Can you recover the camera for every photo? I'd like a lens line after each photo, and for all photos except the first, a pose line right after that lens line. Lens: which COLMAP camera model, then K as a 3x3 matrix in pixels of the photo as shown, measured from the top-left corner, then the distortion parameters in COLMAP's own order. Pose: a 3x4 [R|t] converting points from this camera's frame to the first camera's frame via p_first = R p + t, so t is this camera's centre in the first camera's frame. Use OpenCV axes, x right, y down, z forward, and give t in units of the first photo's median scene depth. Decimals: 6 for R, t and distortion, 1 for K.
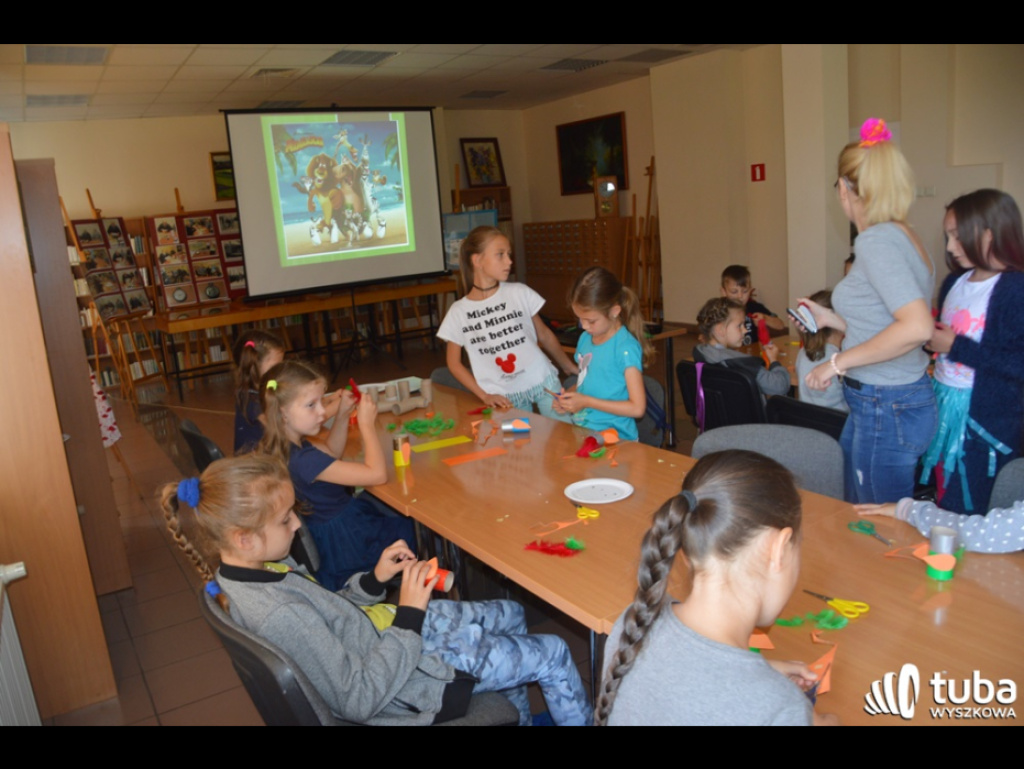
lens RADIAL K [[796.9, 0, 515.7], [0, 796.9, 392.5], [0, 0, 1]] dist [-0.172608, 0.098607]
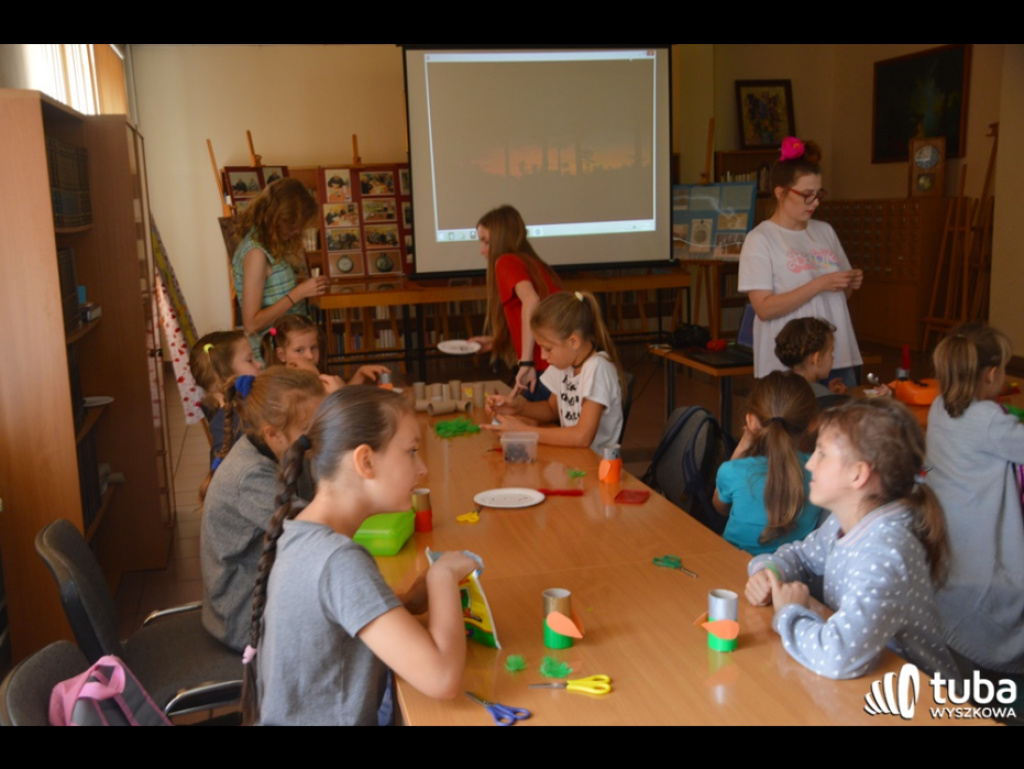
lens RADIAL K [[1113.6, 0, 501.3], [0, 1113.6, 385.2], [0, 0, 1]] dist [0.049142, 0.000000]
pose [[0.936213, 0.102194, -0.336245, 0.144883], [-0.113305, 0.993468, -0.013536, 0.001247], [0.332665, 0.050771, 0.941677, -0.076443]]
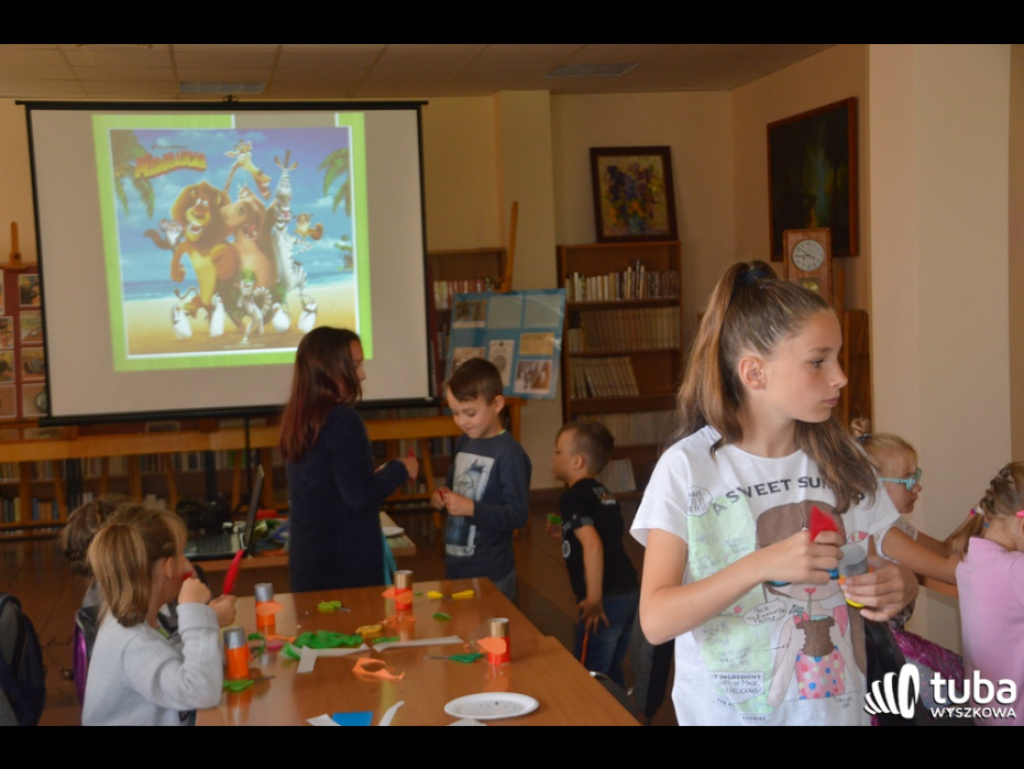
lens RADIAL K [[1622.7, 0, 519.5], [0, 1622.7, 428.3], [0, 0, 1]] dist [0.204904, 0.000000]
pose [[0.923010, 0.074498, -0.377495, 0.431901], [-0.117673, 0.988726, -0.092598, -0.036917], [0.366340, 0.129890, 0.921370, -0.023944]]
